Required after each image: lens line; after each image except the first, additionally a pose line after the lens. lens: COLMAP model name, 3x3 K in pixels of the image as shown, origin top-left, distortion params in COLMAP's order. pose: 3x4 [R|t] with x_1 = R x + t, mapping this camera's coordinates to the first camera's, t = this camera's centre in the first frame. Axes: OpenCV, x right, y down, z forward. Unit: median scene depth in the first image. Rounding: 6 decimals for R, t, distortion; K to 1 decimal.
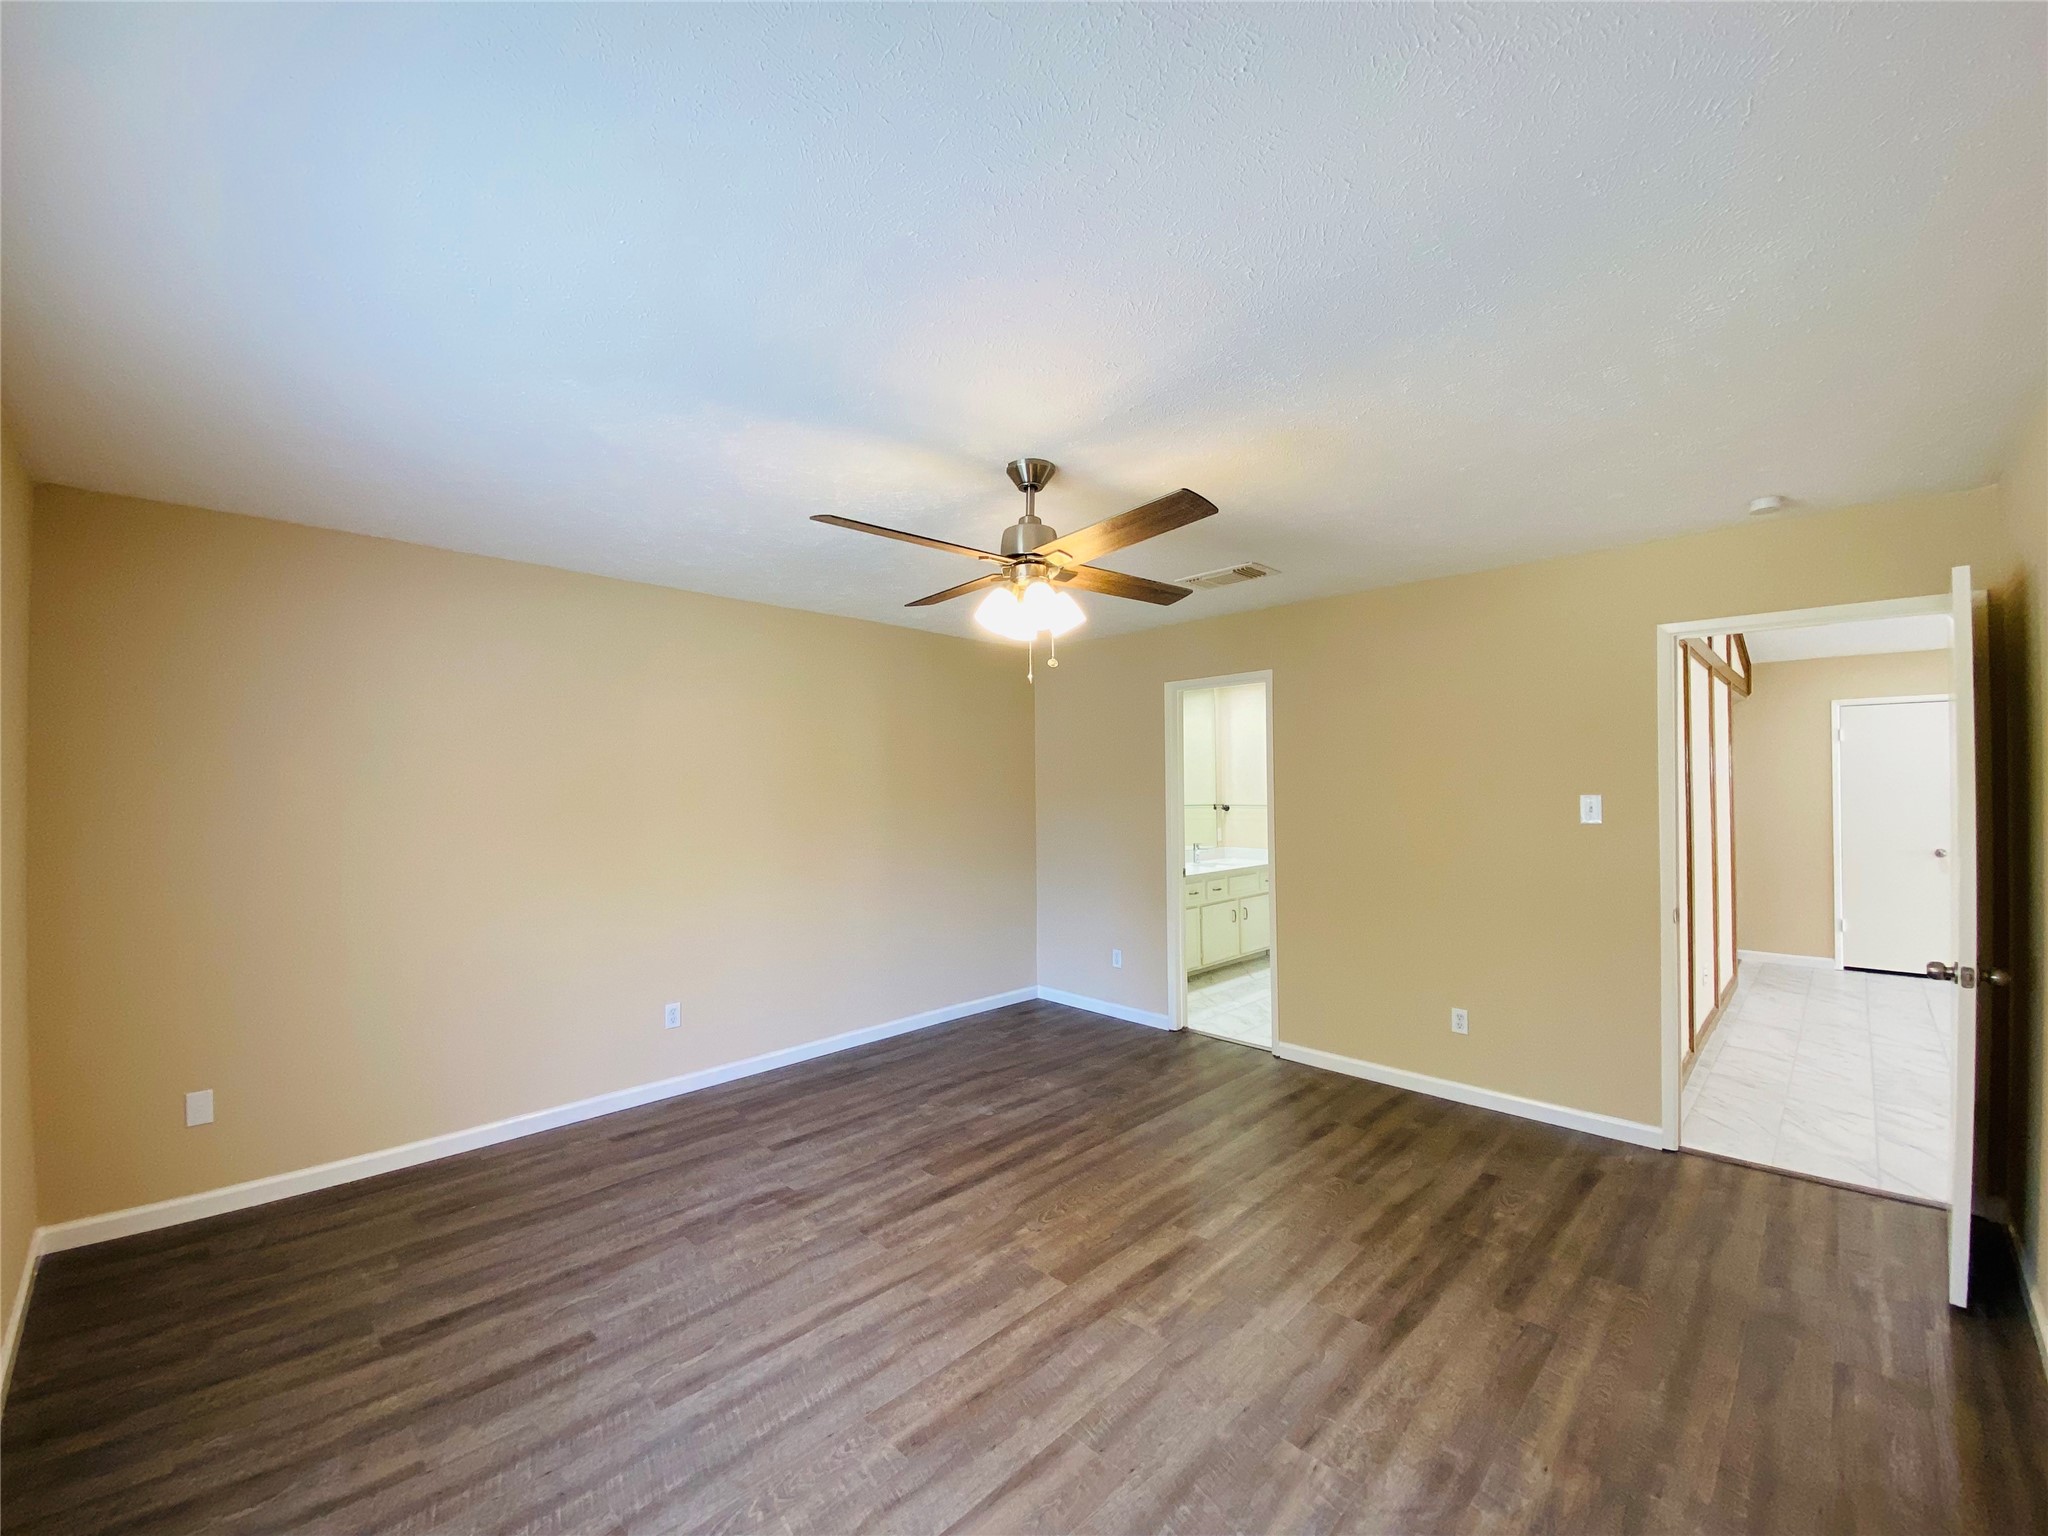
lens RADIAL K [[828.2, 0, 1033.9], [0, 828.2, 775.8], [0, 0, 1]] dist [0.021866, -0.021849]
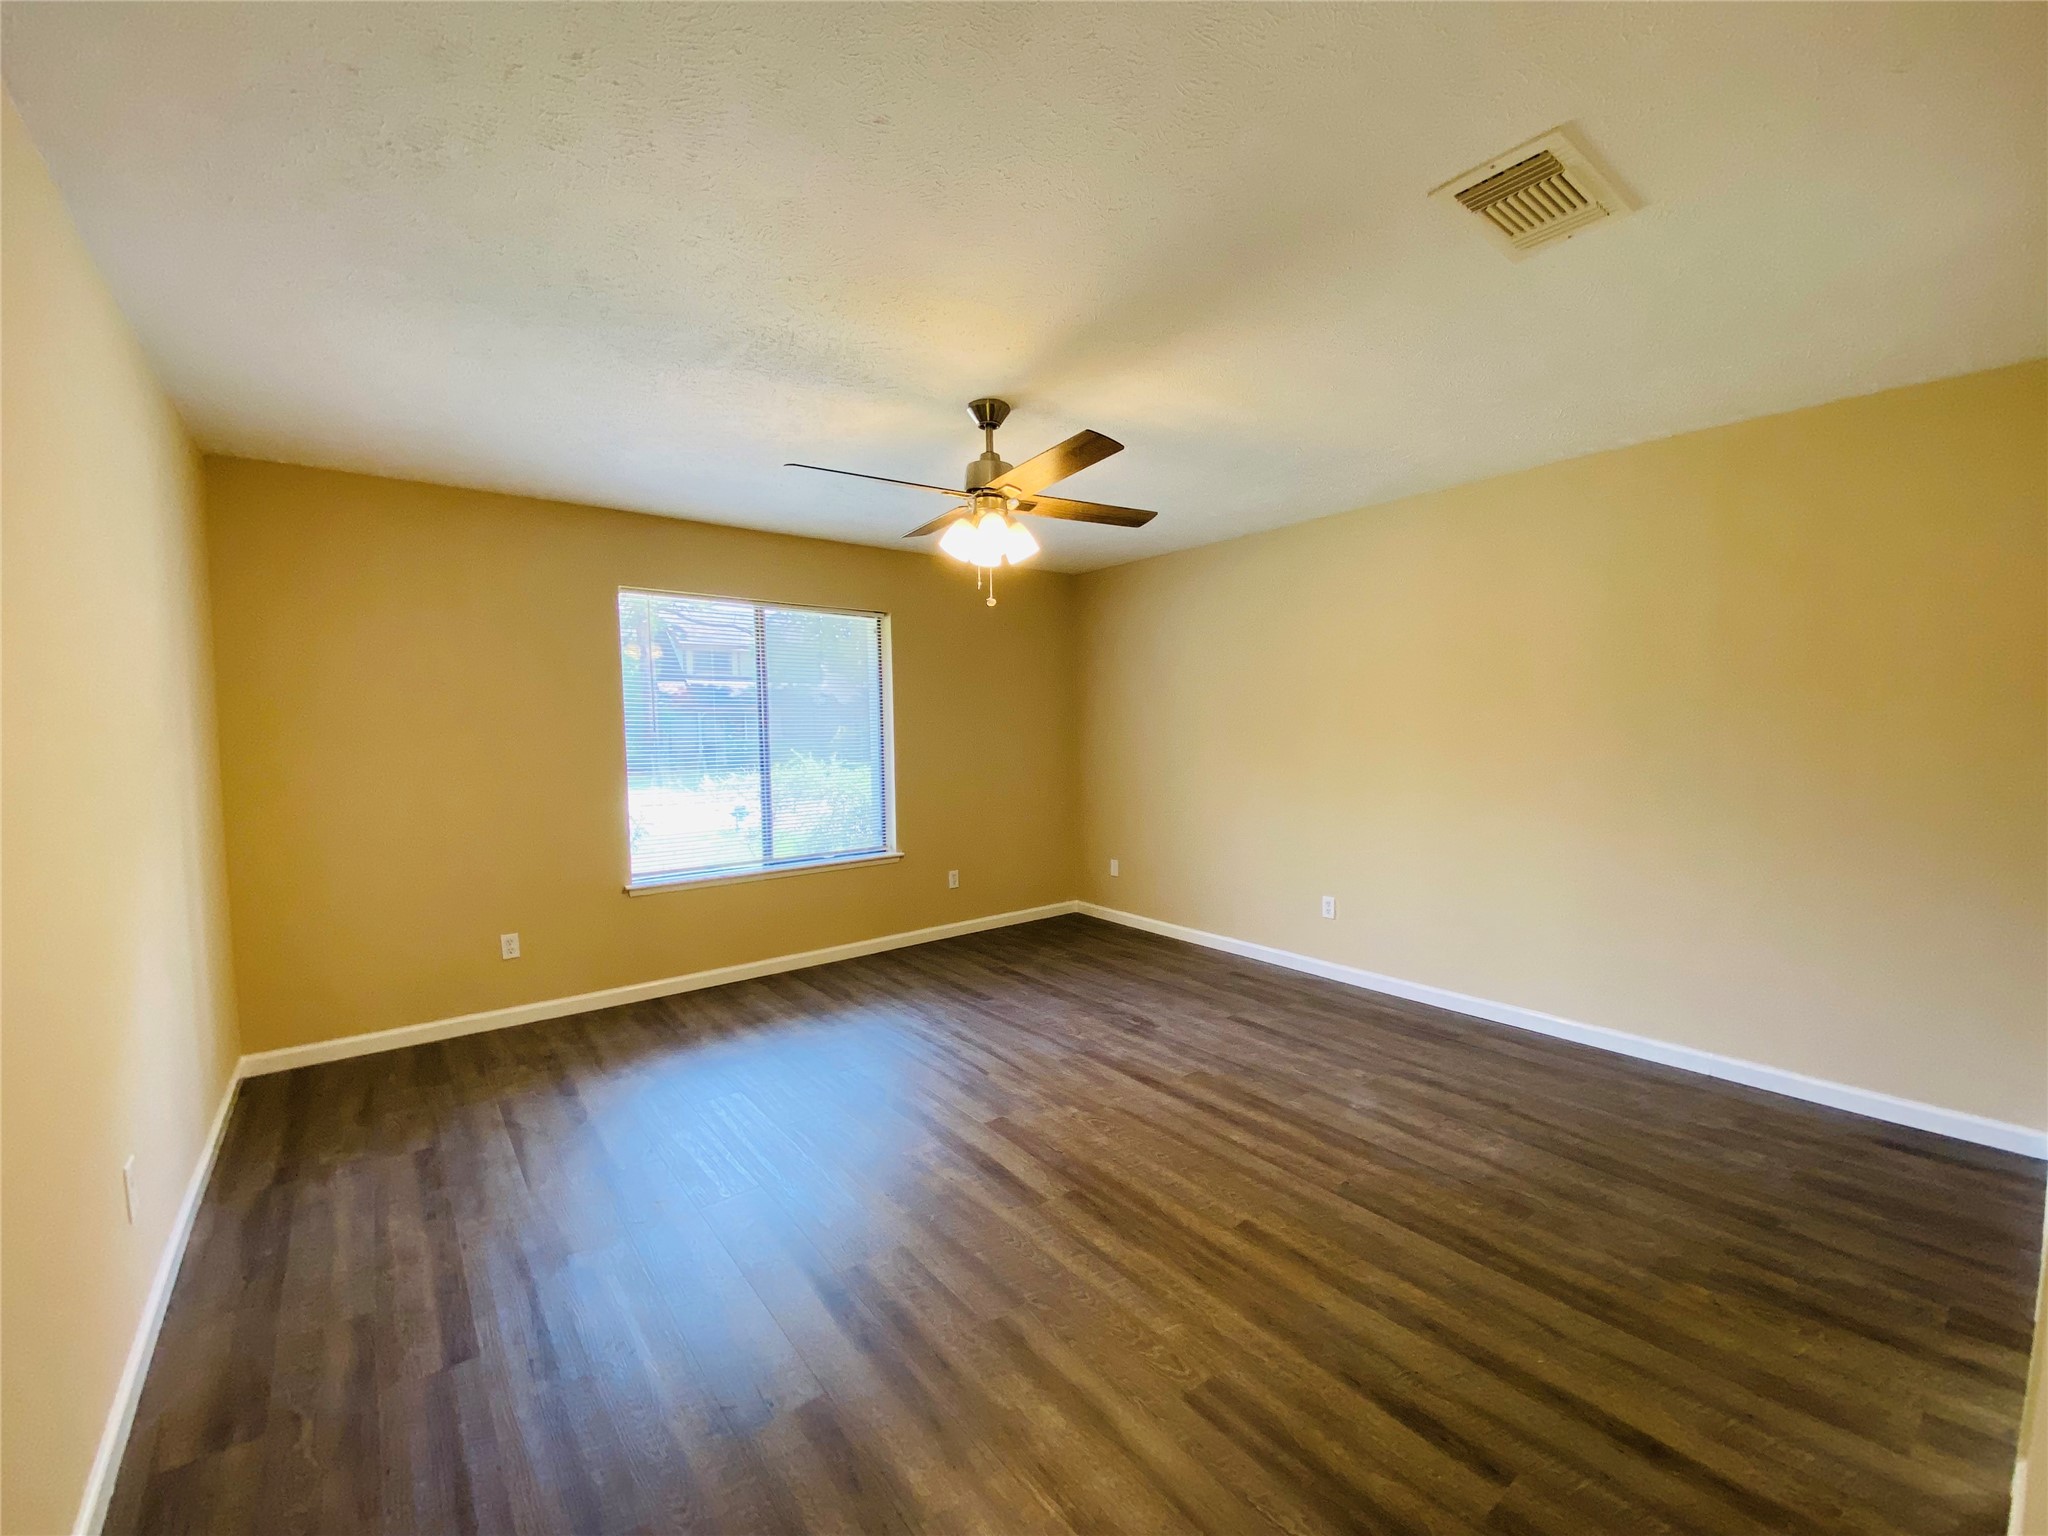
lens RADIAL K [[828.2, 0, 1033.9], [0, 828.2, 775.8], [0, 0, 1]] dist [0.021866, -0.021849]
pose [[-0.121027, 0.069938, -0.990182, 0.891521], [0.020814, 0.997474, 0.067909, 0.033886], [0.992431, -0.012391, -0.122177, 0.937900]]
